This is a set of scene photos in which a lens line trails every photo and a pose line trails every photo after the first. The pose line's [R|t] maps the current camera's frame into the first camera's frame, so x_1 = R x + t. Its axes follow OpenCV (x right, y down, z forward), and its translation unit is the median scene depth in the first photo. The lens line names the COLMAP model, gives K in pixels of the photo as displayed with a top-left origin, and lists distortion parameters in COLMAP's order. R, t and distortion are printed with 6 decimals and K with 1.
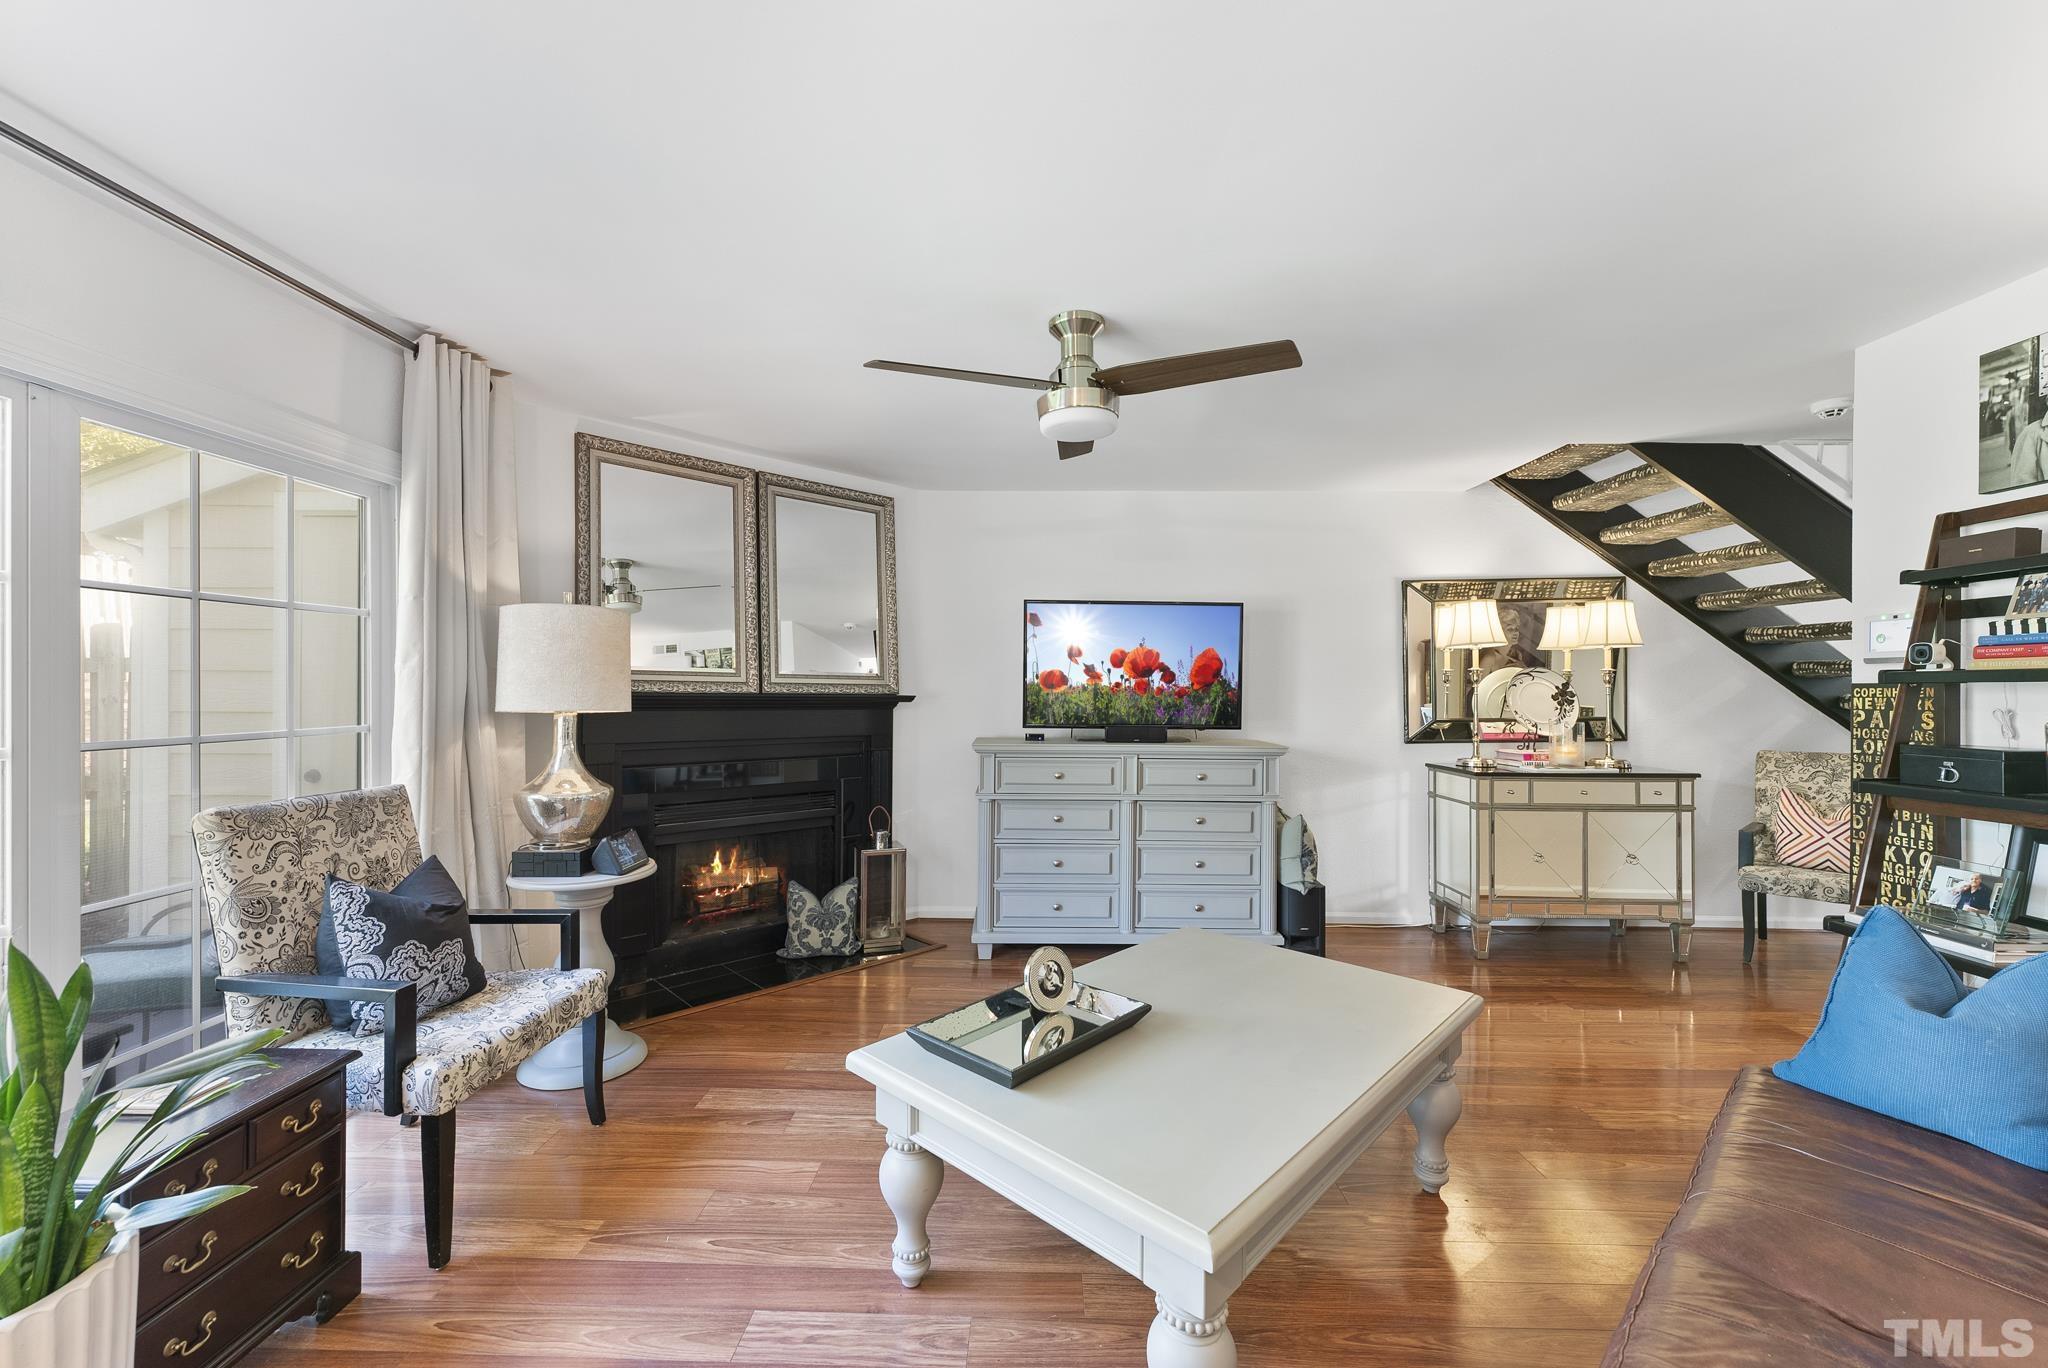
lens RADIAL K [[831.6, 0, 1024.3], [0, 831.6, 679.6], [0, 0, 1]] dist [0.001656, -0.001102]
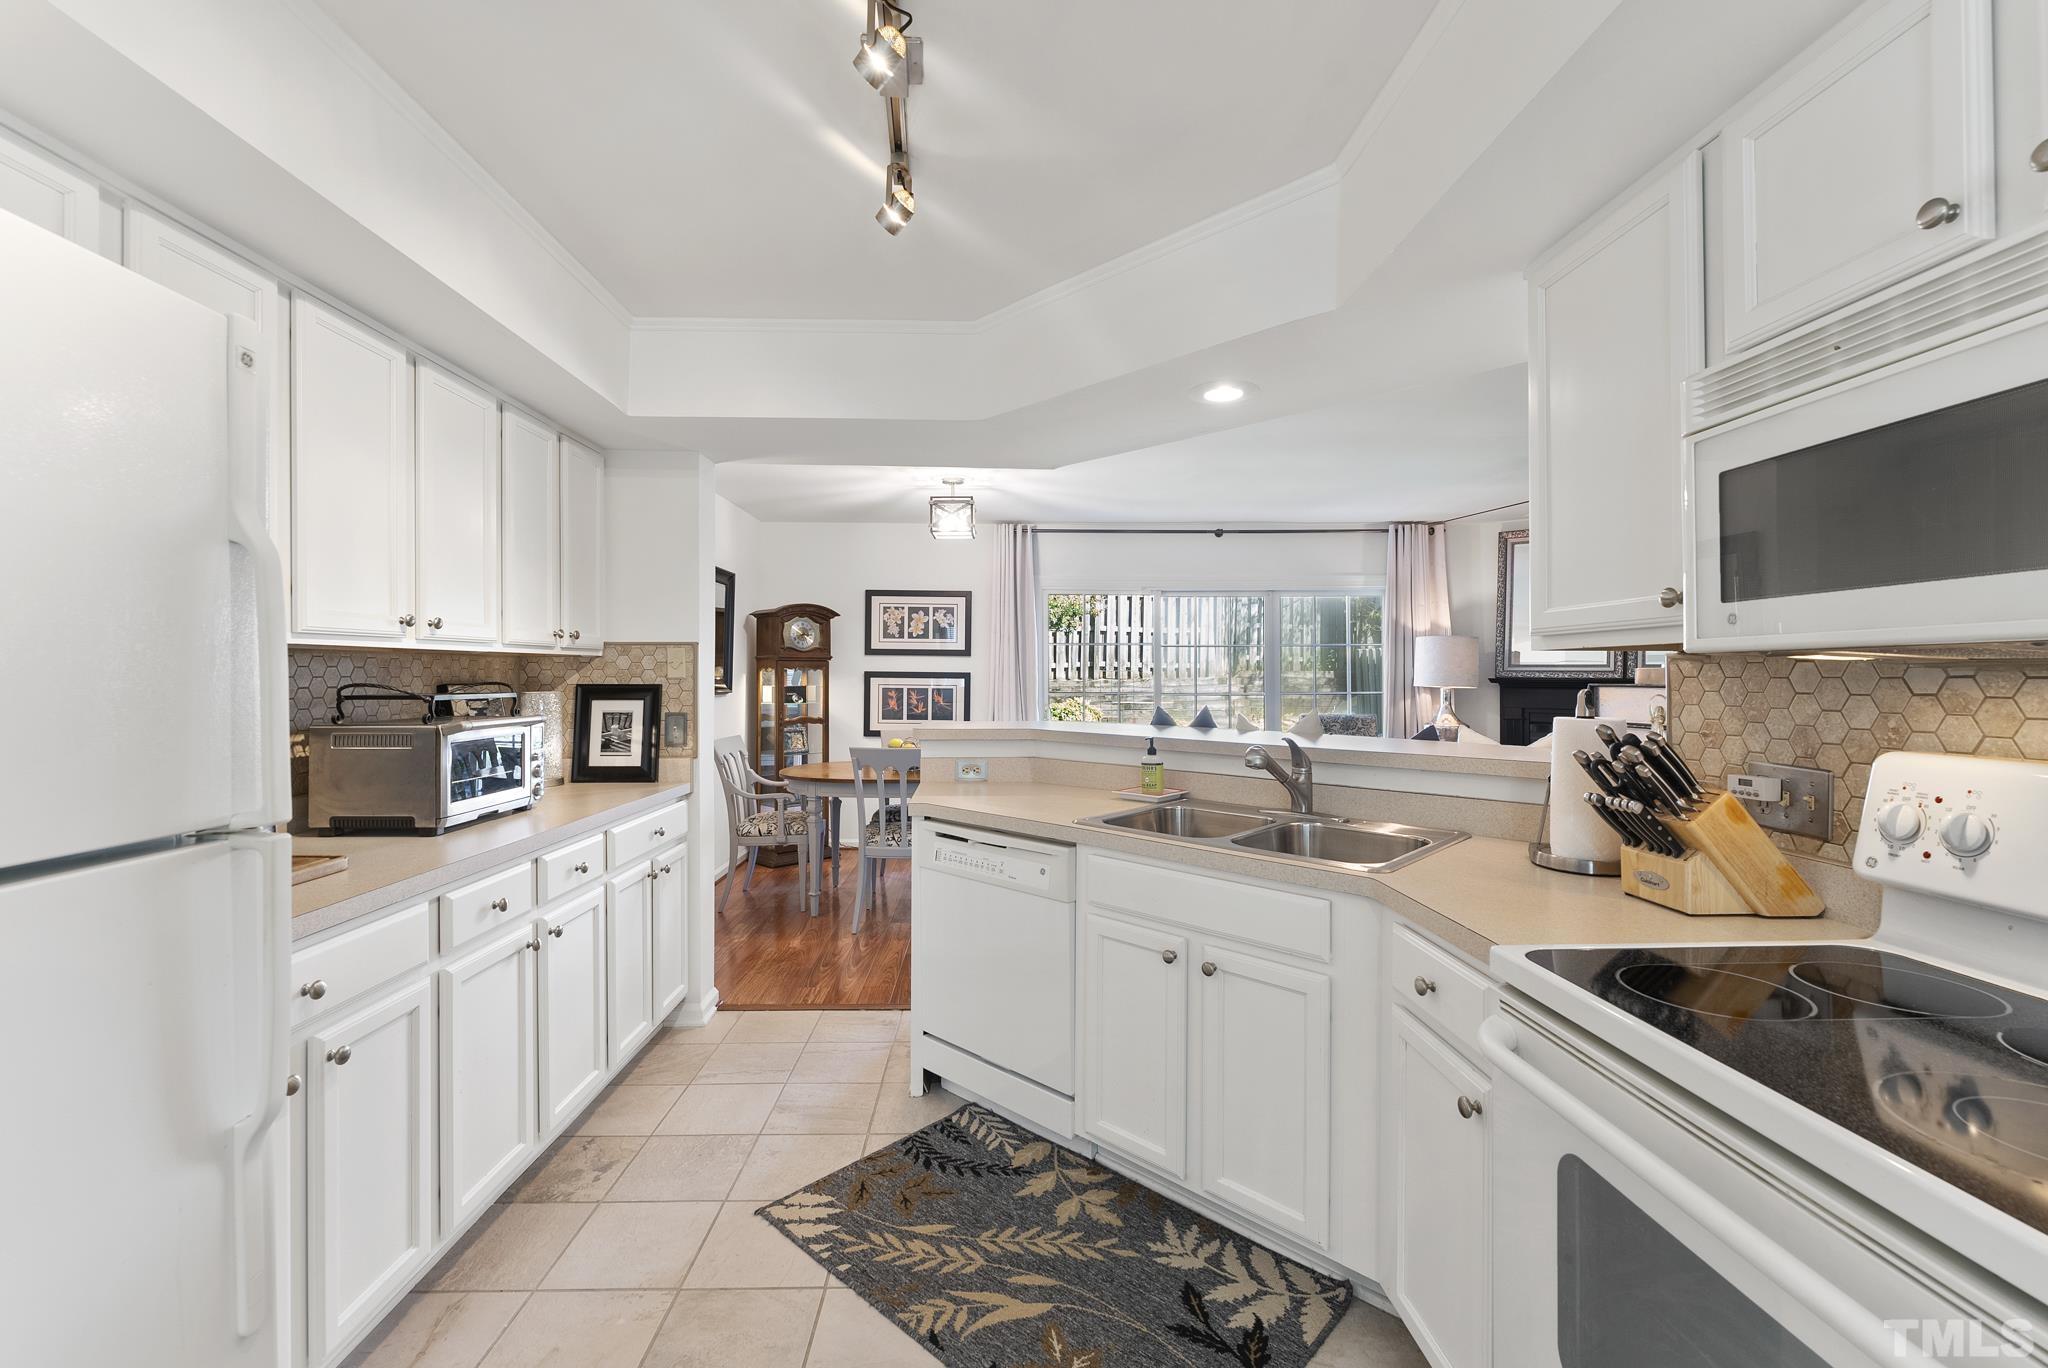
lens RADIAL K [[871.2, 0, 1019.6], [0, 871.2, 678.9], [0, 0, 1]] dist [-0.001851, 0.000884]
pose [[0.053936, -0.000655, -0.998544, 2.196134], [0.014677, 0.999892, 0.000137, 0.004631], [0.998437, -0.014663, 0.053939, -0.233939]]
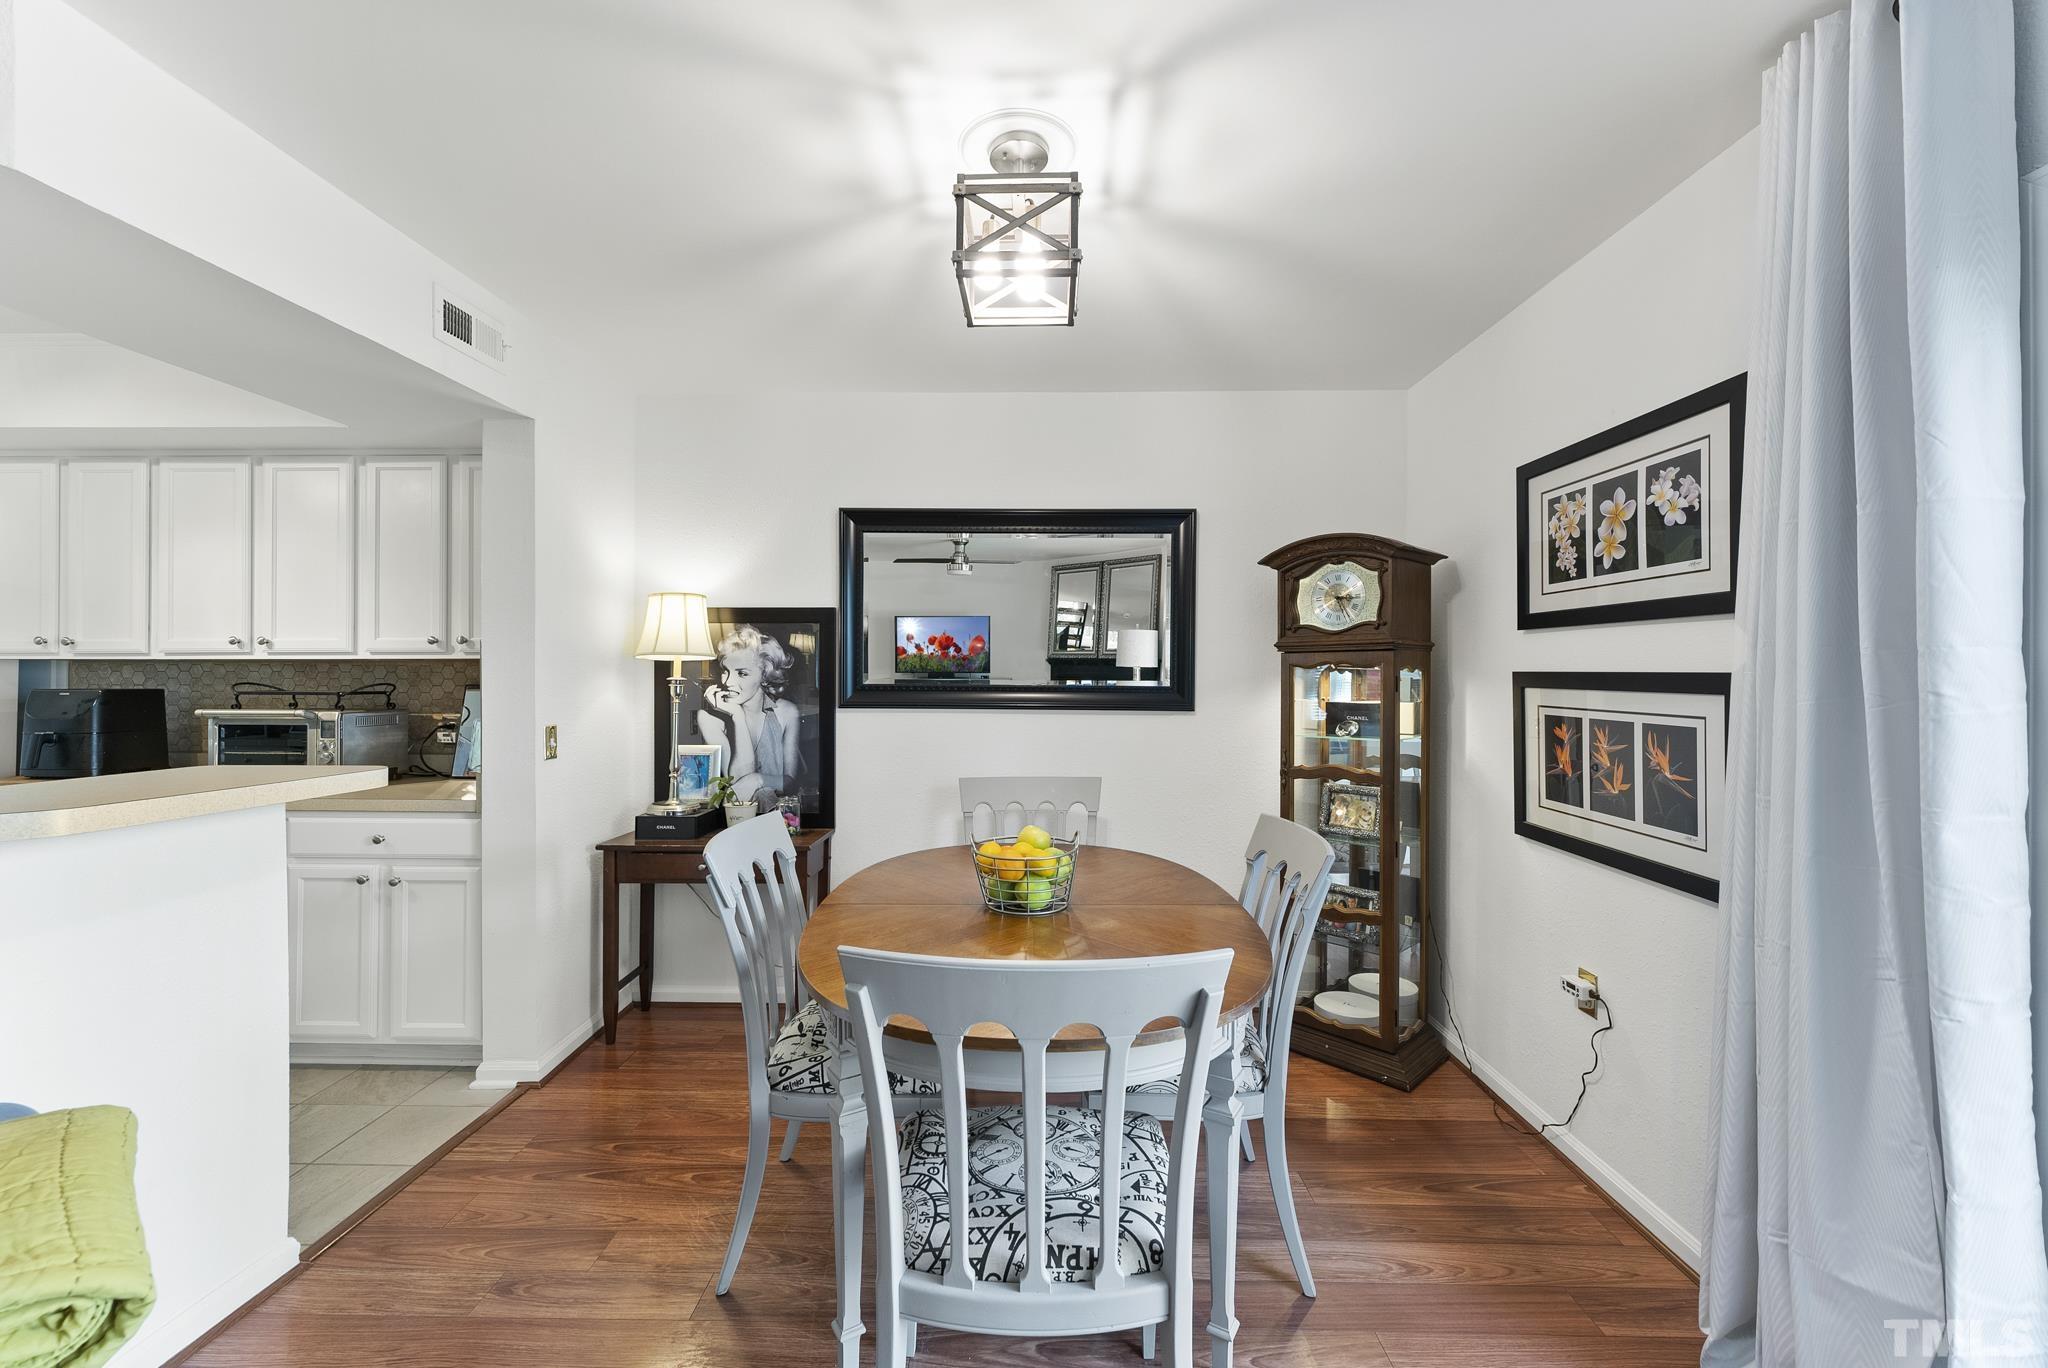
lens RADIAL K [[831.6, 0, 1019.1], [0, 831.6, 679.2], [0, 0, 1]] dist [0.001656, -0.001102]
pose [[-0.999961, -0.006756, -0.005704, -0.310934], [-0.006678, 0.999884, -0.013684, 0.001096], [0.005795, -0.013645, -0.999890, 0.594856]]
